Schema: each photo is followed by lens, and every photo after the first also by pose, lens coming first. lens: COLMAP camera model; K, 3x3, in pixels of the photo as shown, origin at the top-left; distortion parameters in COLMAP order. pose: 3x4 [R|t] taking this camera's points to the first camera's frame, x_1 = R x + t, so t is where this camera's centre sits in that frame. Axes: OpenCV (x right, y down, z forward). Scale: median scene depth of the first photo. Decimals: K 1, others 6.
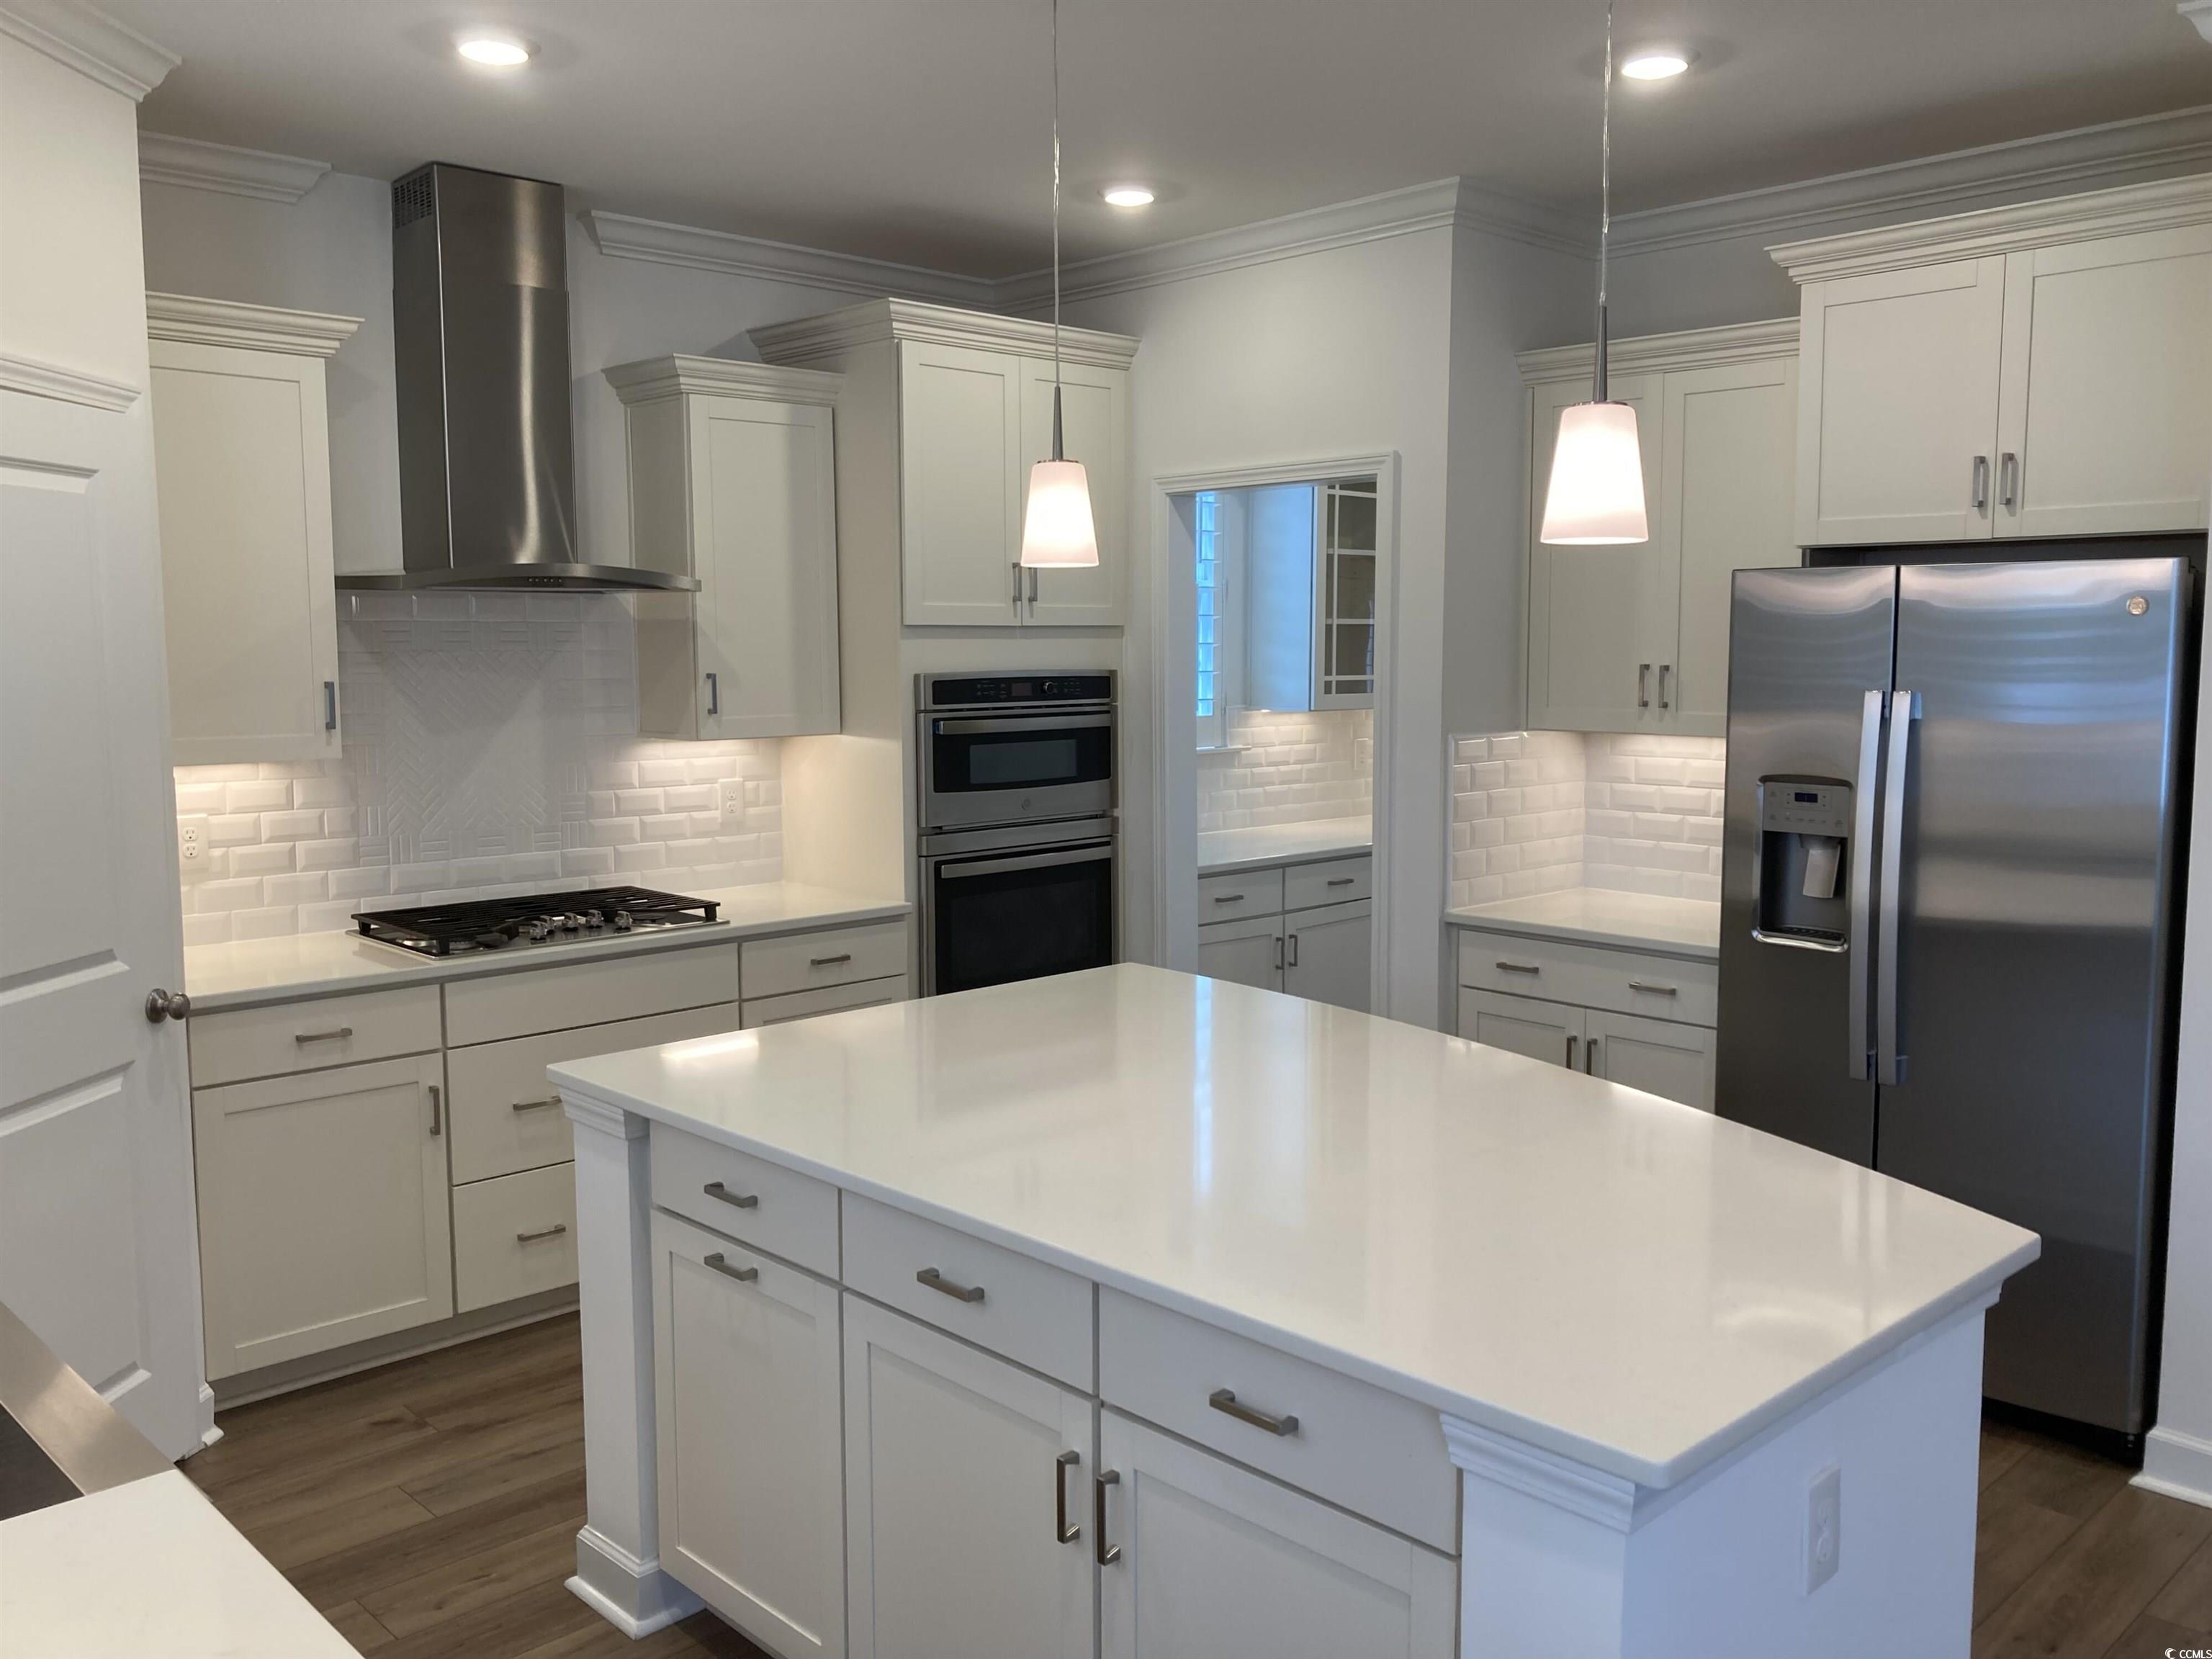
lens RADIAL K [[1803.0, 0, 1120.1], [0, 1803.0, 811.6], [0, 0, 1]] dist [0.054356, -0.051243]
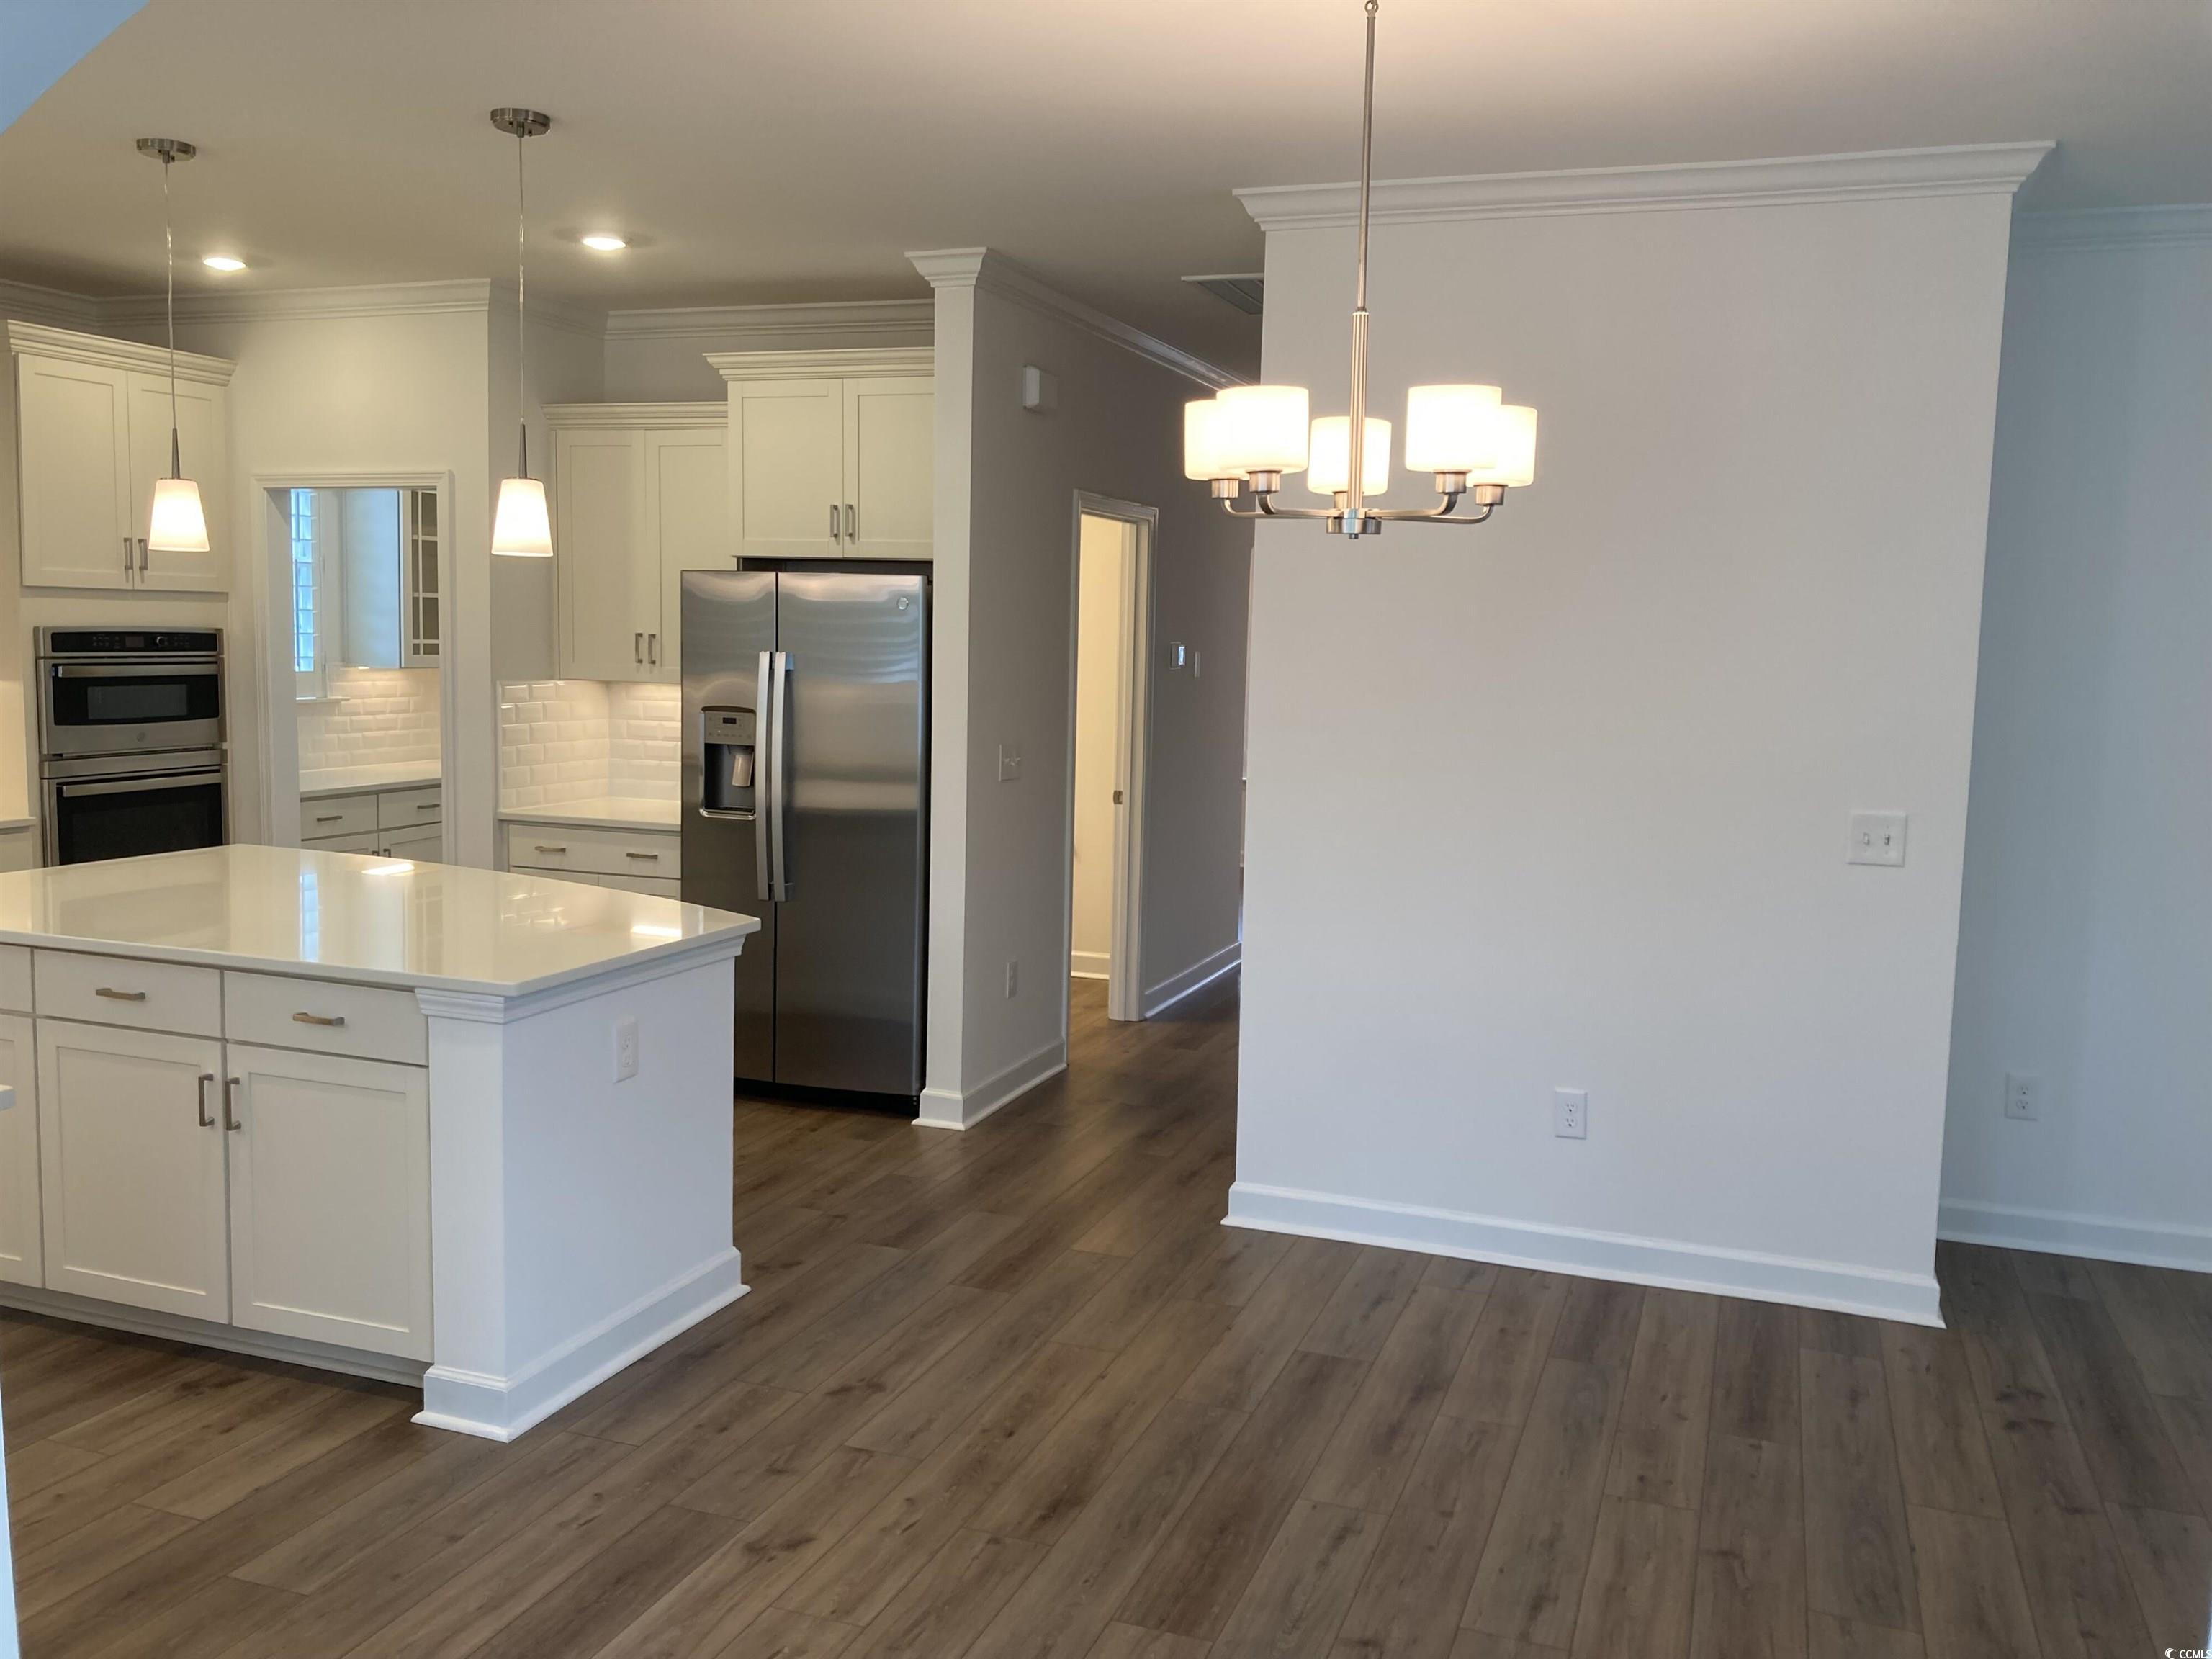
lens RADIAL K [[1803.0, 0, 1098.7], [0, 1803.0, 806.1], [0, 0, 1]] dist [0.054356, -0.051243]
pose [[0.901077, -0.020079, 0.433195, -0.004129], [0.016884, 0.999794, 0.011220, 0.043523], [-0.433331, -0.002796, 0.901230, -0.425733]]
